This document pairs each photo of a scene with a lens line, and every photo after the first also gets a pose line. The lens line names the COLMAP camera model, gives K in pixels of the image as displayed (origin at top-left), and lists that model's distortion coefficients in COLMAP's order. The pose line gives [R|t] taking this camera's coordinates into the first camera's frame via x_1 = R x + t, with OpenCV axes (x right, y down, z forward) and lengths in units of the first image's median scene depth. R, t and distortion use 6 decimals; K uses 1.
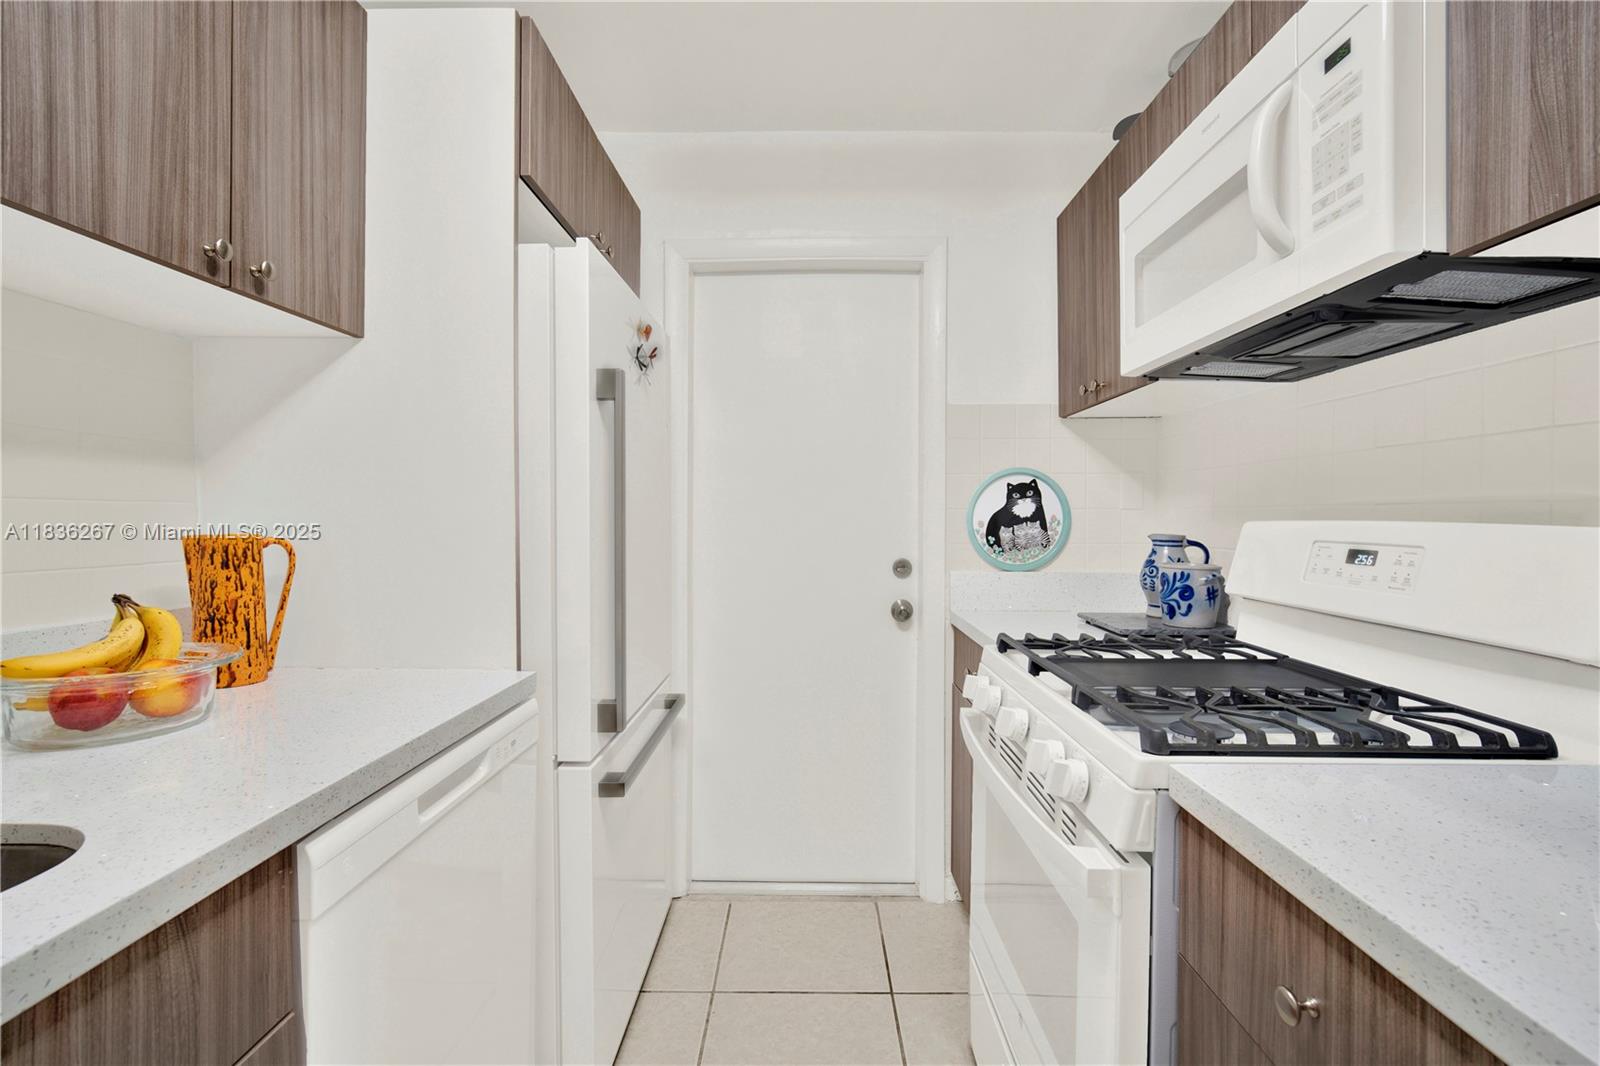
lens RADIAL K [[715.7, 0, 807.3], [0, 715.7, 521.7], [0, 0, 1]] dist [-0.008409, 0.005462]
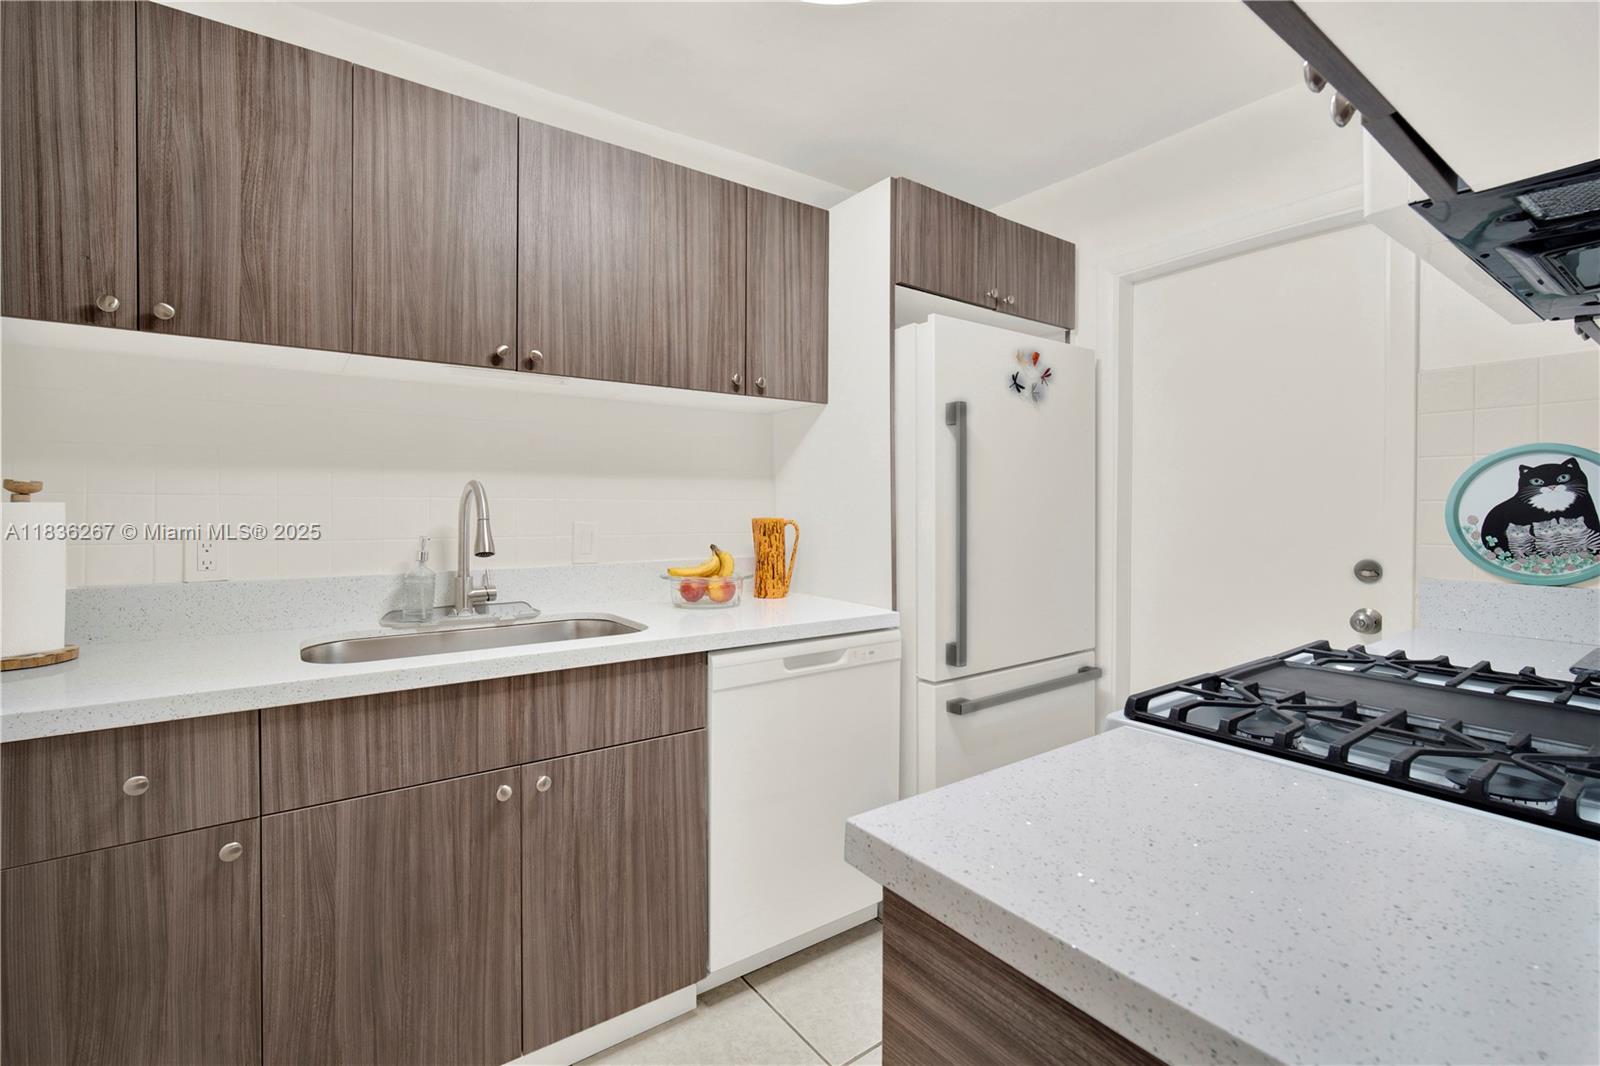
lens RADIAL K [[617.0, 0, 744.7], [0, 617.0, 509.0], [0, 0, 1]] dist [-0.000895, 0.000009]
pose [[0.608399, 0.001767, -0.793629, 0.439405], [-0.008070, 0.999960, -0.003959, 0.000636], [0.793590, 0.008813, 0.608389, -0.044880]]
